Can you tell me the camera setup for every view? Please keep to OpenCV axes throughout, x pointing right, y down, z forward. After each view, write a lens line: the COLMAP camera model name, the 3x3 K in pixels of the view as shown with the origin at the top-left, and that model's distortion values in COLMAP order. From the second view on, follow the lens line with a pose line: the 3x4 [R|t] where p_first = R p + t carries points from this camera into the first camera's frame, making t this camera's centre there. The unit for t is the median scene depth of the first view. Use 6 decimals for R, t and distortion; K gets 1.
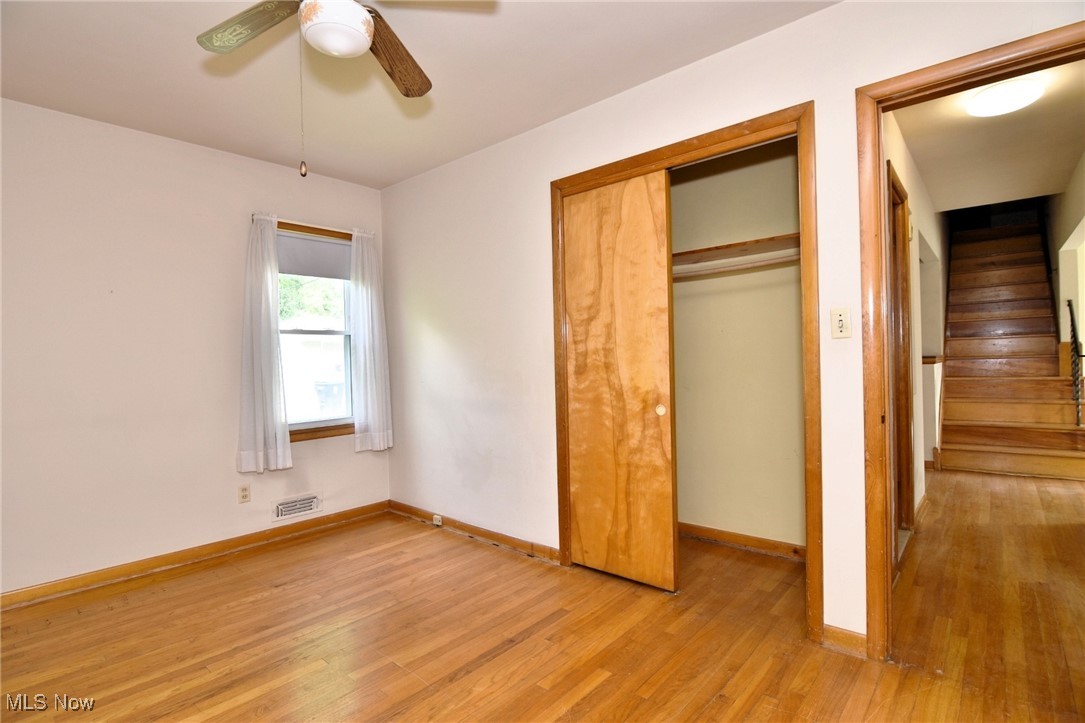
lens RADIAL K [[538.5, 0, 542.5], [0, 538.5, 361.5], [0, 0, 1]] dist [-0.004924, -0.010089]
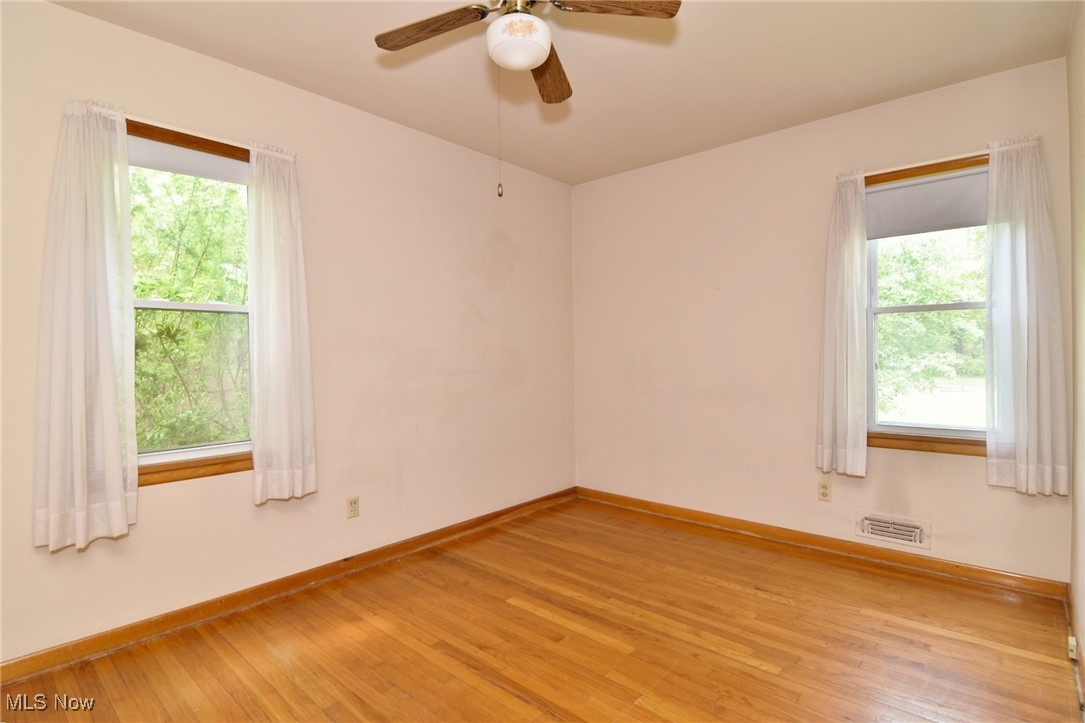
lens RADIAL K [[538.5, 0, 542.5], [0, 538.5, 361.5], [0, 0, 1]] dist [-0.004924, -0.010089]
pose [[-0.024001, 0.036500, -0.999045, 0.386743], [0.005222, 0.999324, 0.036385, -0.011846], [0.999698, -0.004344, -0.024176, 0.575000]]
